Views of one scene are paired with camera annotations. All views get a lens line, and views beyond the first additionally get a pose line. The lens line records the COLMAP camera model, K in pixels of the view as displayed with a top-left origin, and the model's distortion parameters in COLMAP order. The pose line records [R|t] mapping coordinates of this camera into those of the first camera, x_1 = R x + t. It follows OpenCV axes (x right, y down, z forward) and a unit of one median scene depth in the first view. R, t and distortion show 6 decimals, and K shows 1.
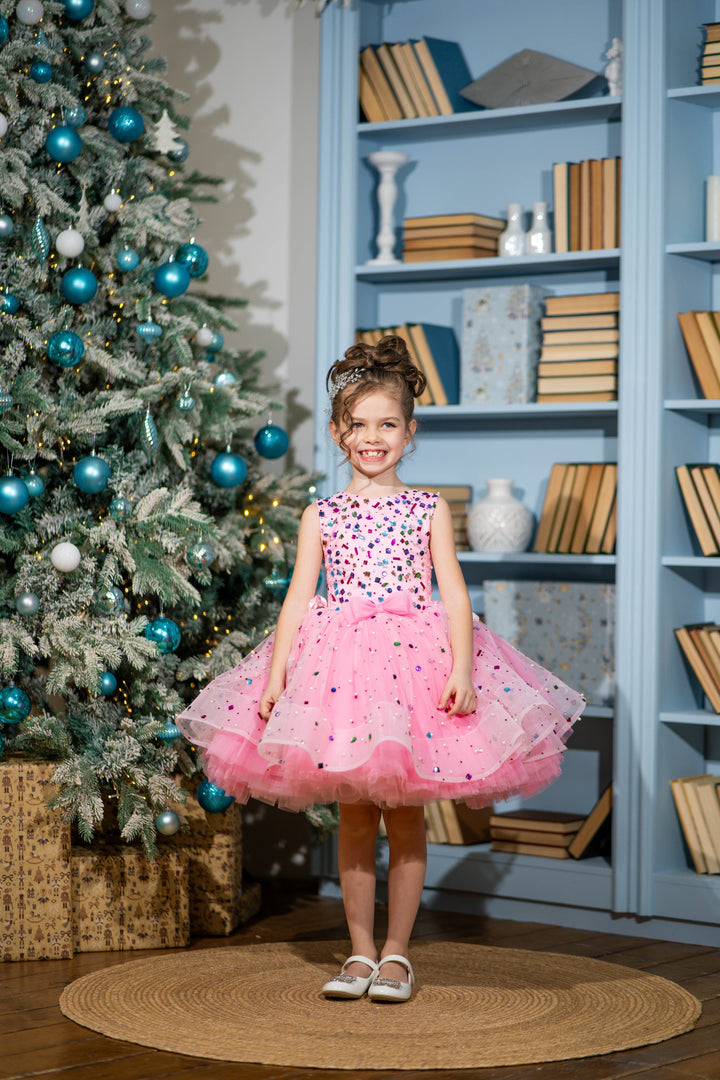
lens RADIAL K [[2617.8, 0, 358.1], [0, 2617.8, 539.0], [0, 0, 1]] dist [0.065507, -1.157428]
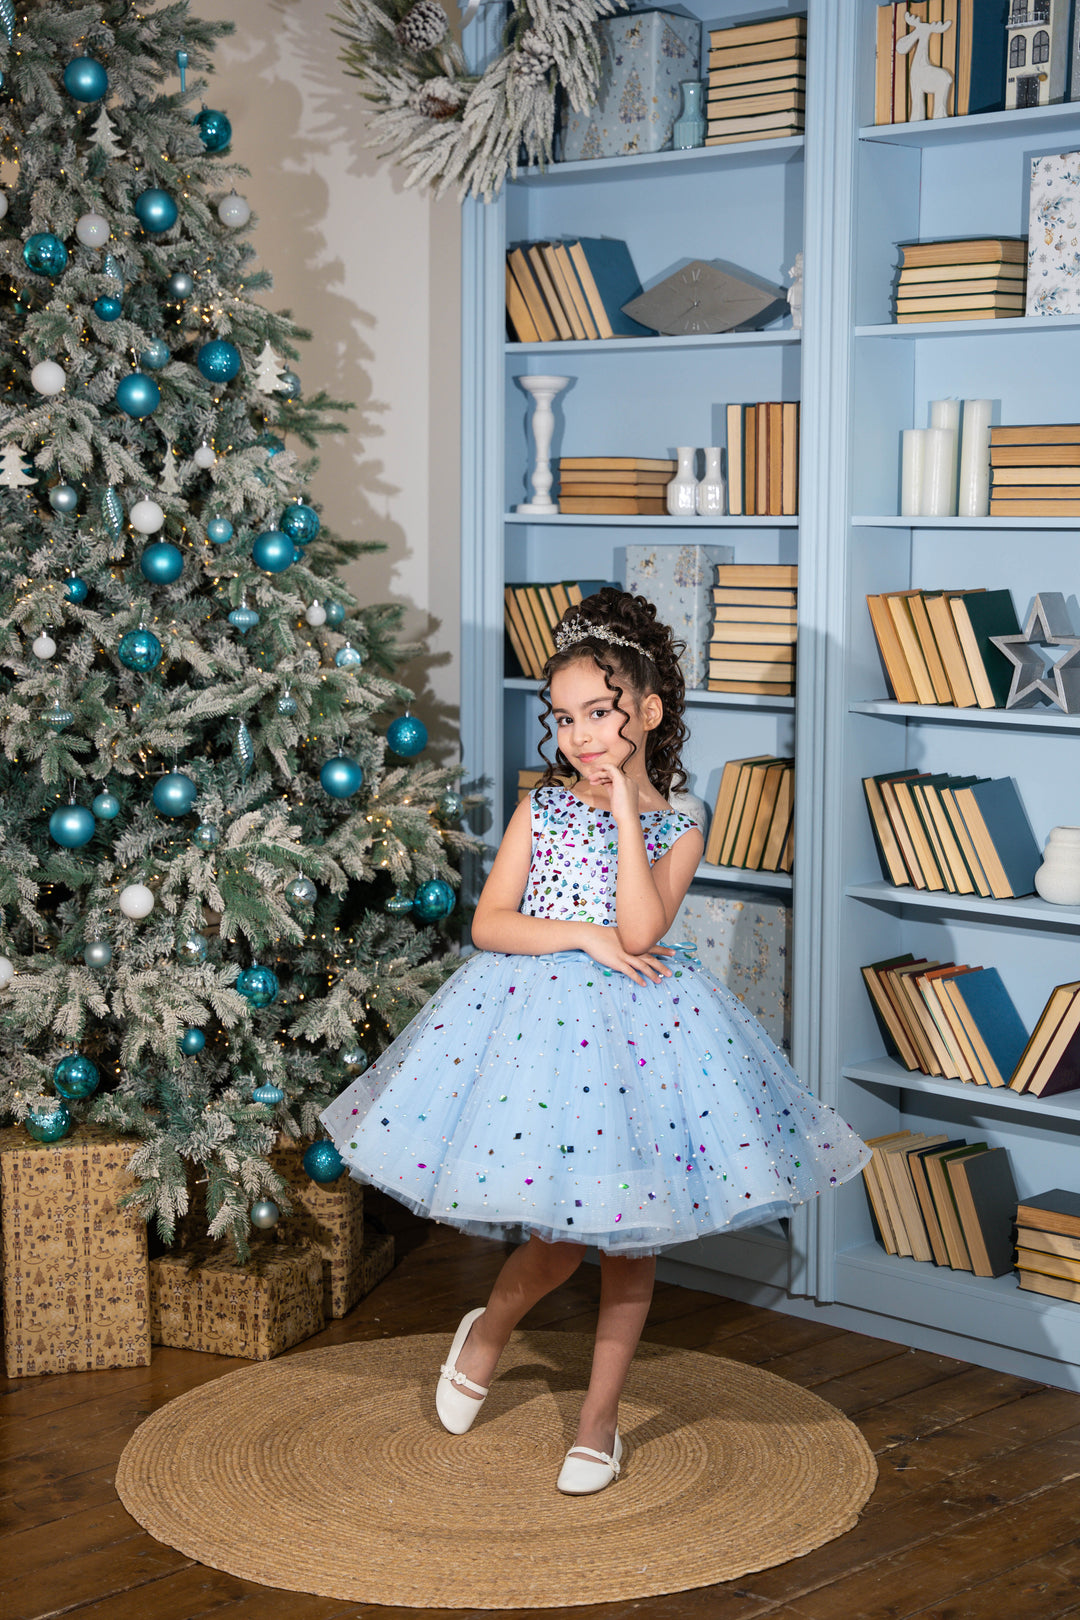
lens RADIAL K [[2772.3, 0, 549.4], [0, 2772.3, 802.5], [0, 0, 1]] dist [0.181400, 0.398257]
pose [[0.998199, -0.000283, -0.059996, 0.073361], [0.006440, 0.994718, 0.102442, -0.111263], [0.059650, -0.102643, 0.992928, 0.100974]]
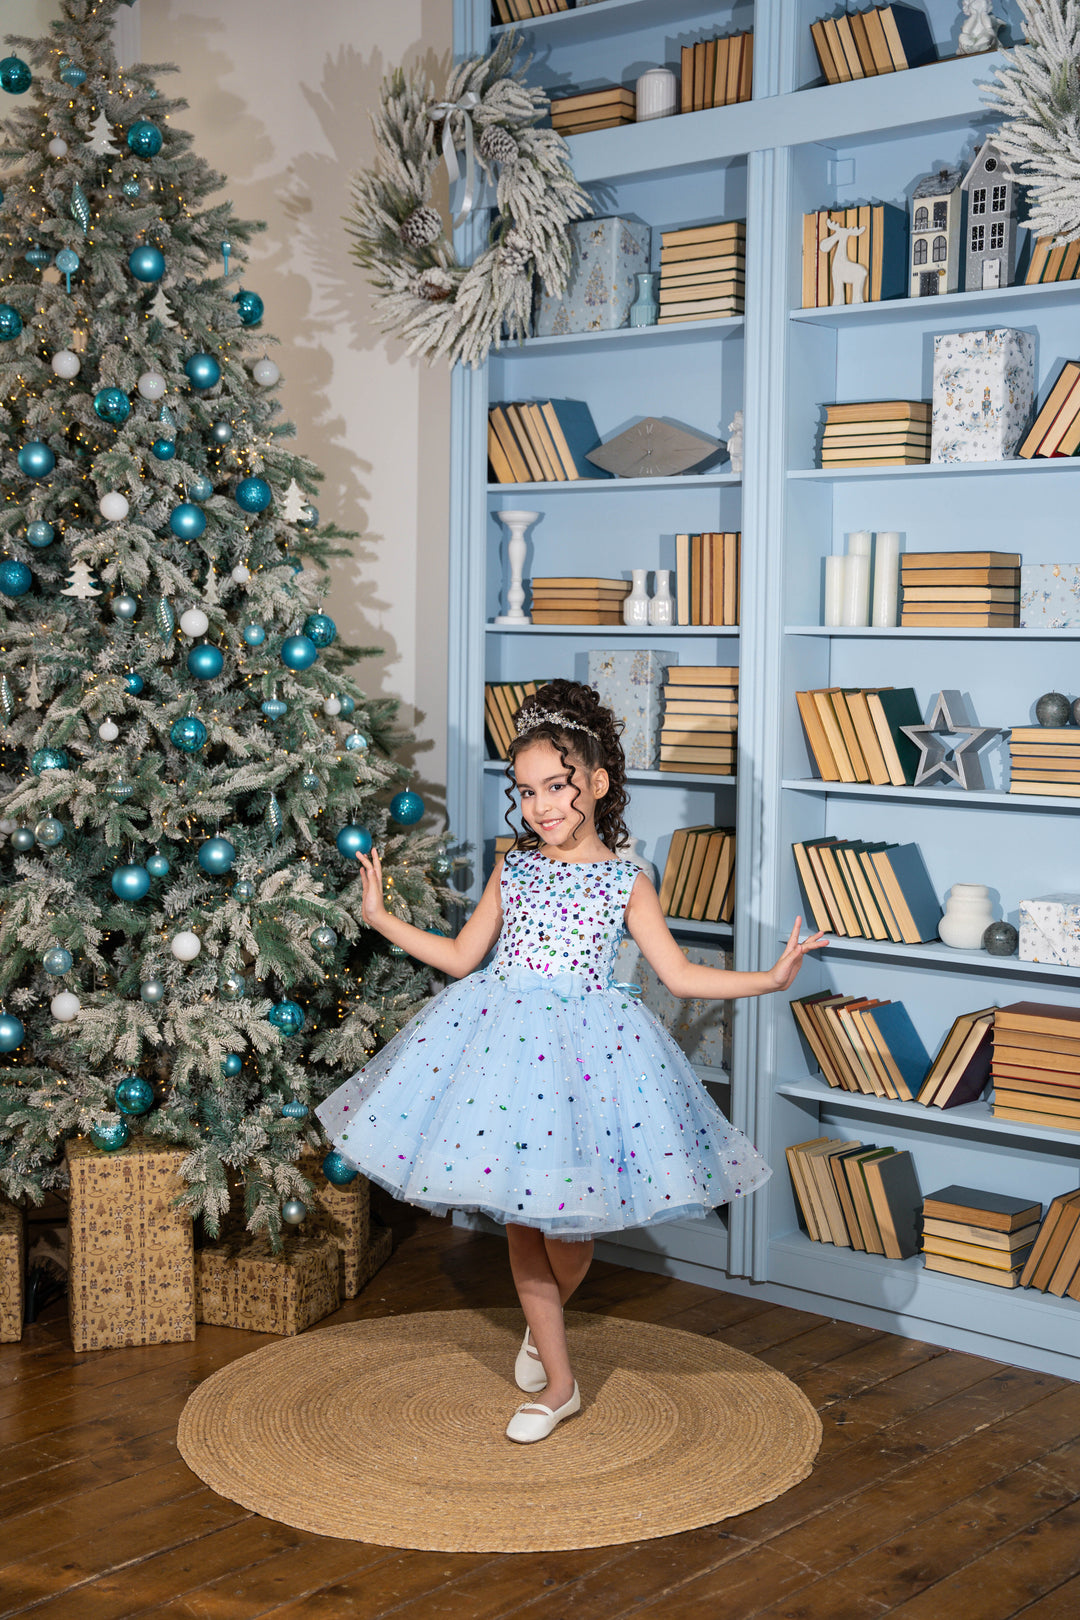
lens RADIAL K [[2187.5, 0, 553.2], [0, 2187.5, 802.0], [0, 0, 1]] dist [0.049053, 0.304440]
pose [[0.999993, 0.001295, -0.003612, 0.031139], [-0.001038, 0.997527, 0.070271, -0.102283], [0.003694, -0.070267, 0.997521, 0.151537]]
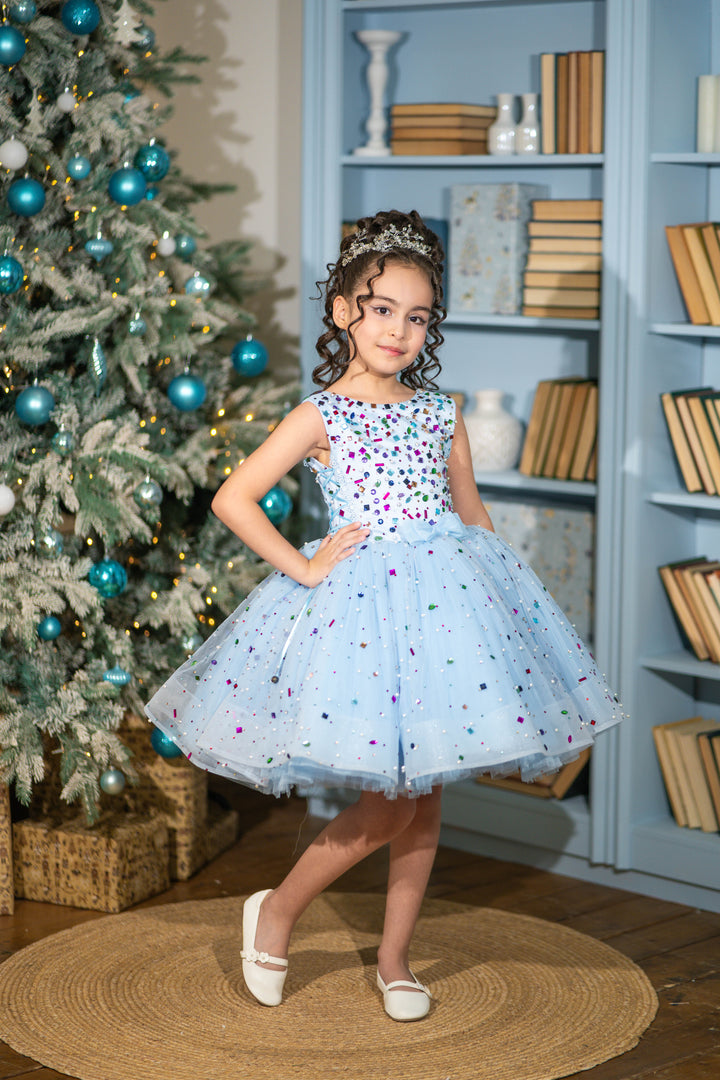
lens RADIAL K [[2617.8, 0, 358.1], [0, 2617.8, 539.0], [0, 0, 1]] dist [0.065507, -1.157428]
pose [[0.995514, 0.008102, -0.094272, 0.101414], [0.003603, 0.992358, 0.123341, -0.090467], [0.094551, -0.123127, 0.987876, 0.068237]]
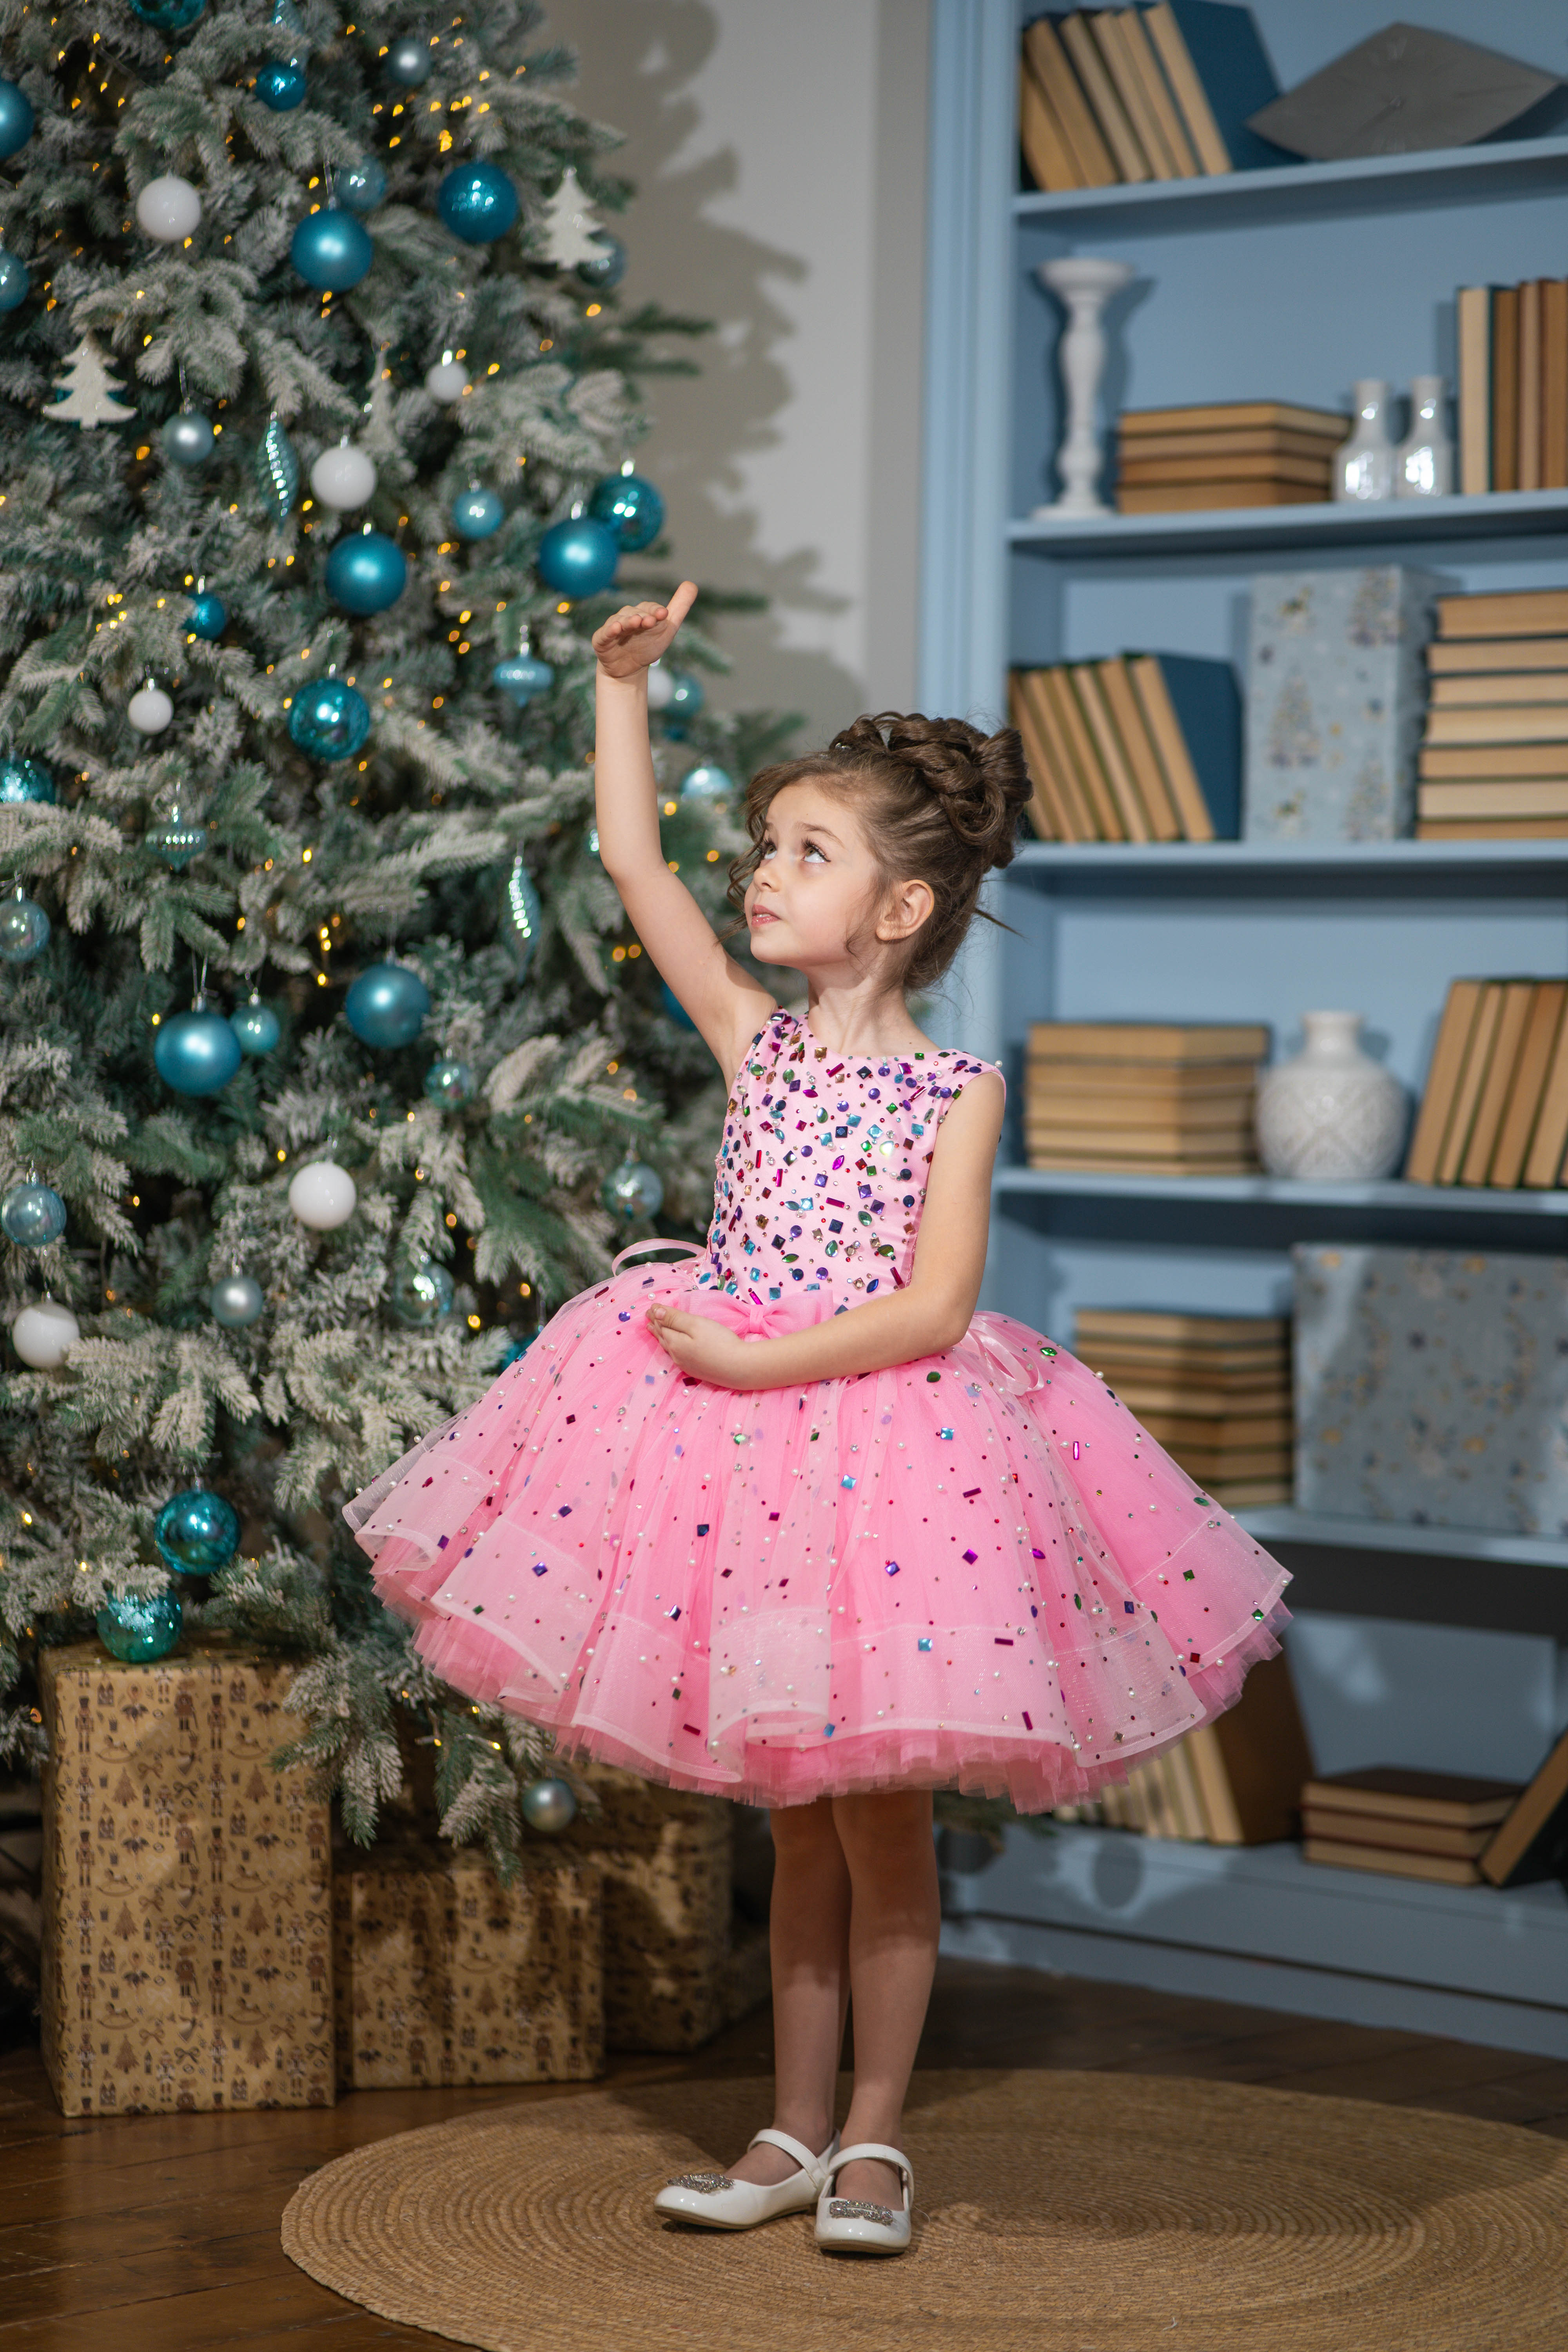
lens RADIAL K [[5694.1, 0, 778.3], [0, 5694.1, 1193.7], [0, 0, 1]] dist [0.038336, -0.772443]
pose [[0.997665, 0.006595, -0.067979, 0.028210], [-0.004824, 0.999645, 0.026185, -0.017901], [0.068128, -0.025796, 0.997343, 0.048316]]
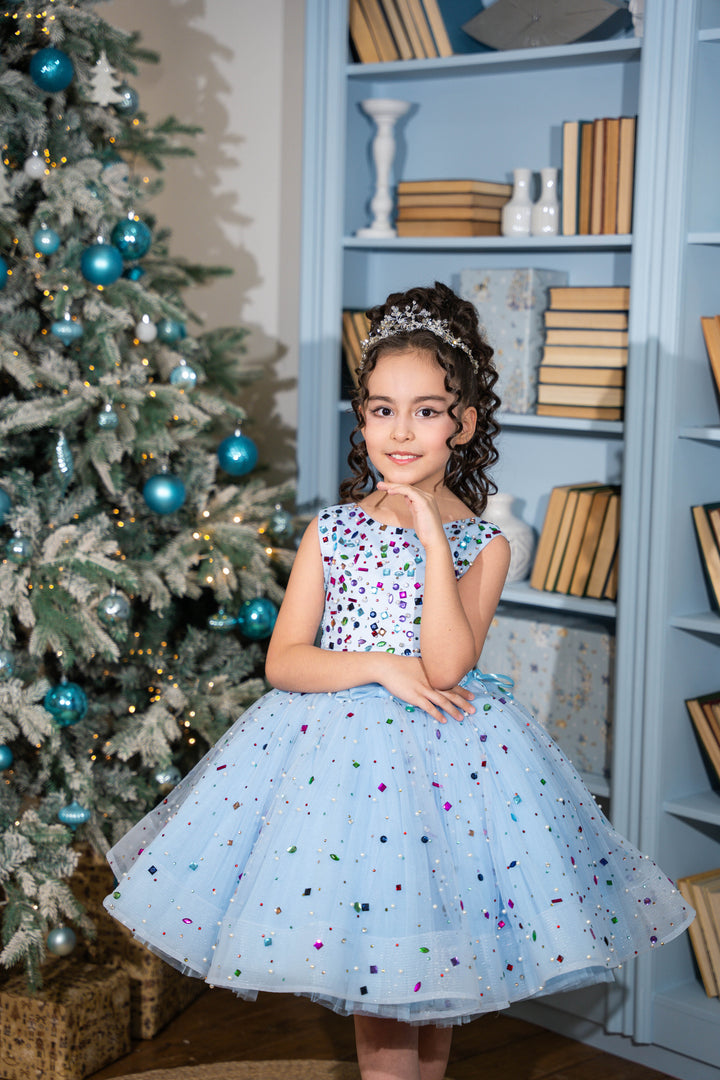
lens RADIAL K [[2068.4, 0, 366.2], [0, 2068.4, 546.4], [0, 0, 1]] dist [0.270759, 0.275591]
pose [[0.993923, 0.024137, -0.107396, 0.089294], [-0.011941, 0.993548, 0.112786, -0.086779], [0.109426, -0.110818, 0.987798, 0.337538]]
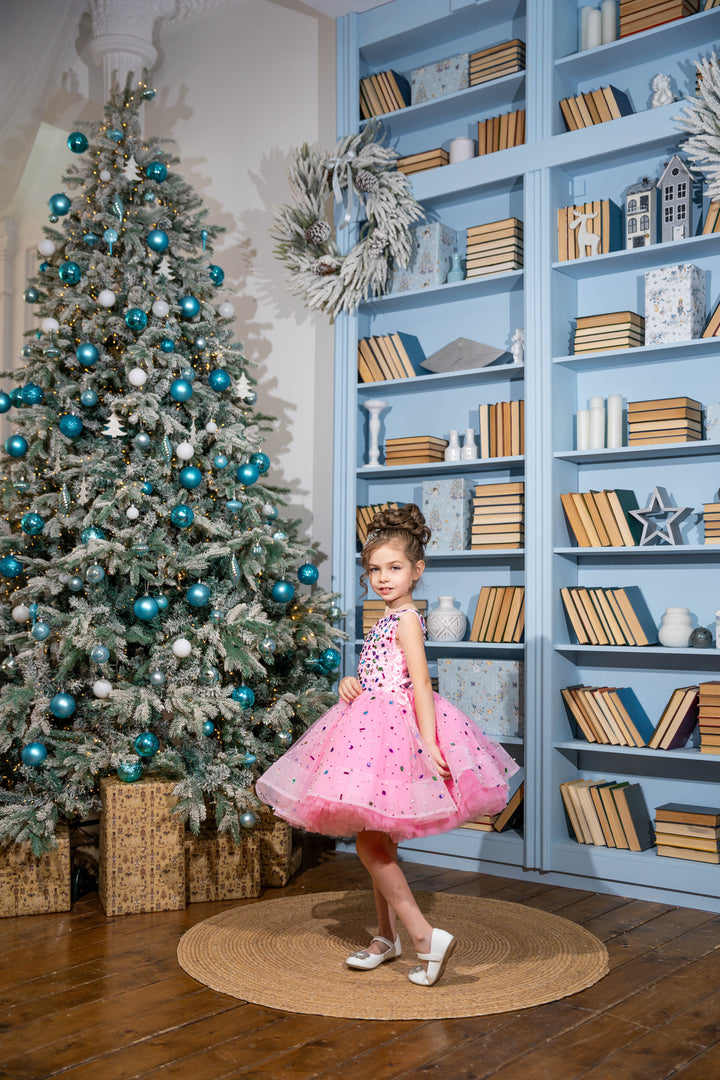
lens RADIAL K [[1202.2, 0, 363.0], [0, 1202.2, 547.3], [0, 0, 1]] dist [-0.030267, 0.220766]
pose [[0.999001, -0.001505, 0.044658, -0.033508], [0.004089, 0.998318, -0.057833, -0.010630], [-0.044496, 0.057958, 0.997327, 0.260348]]
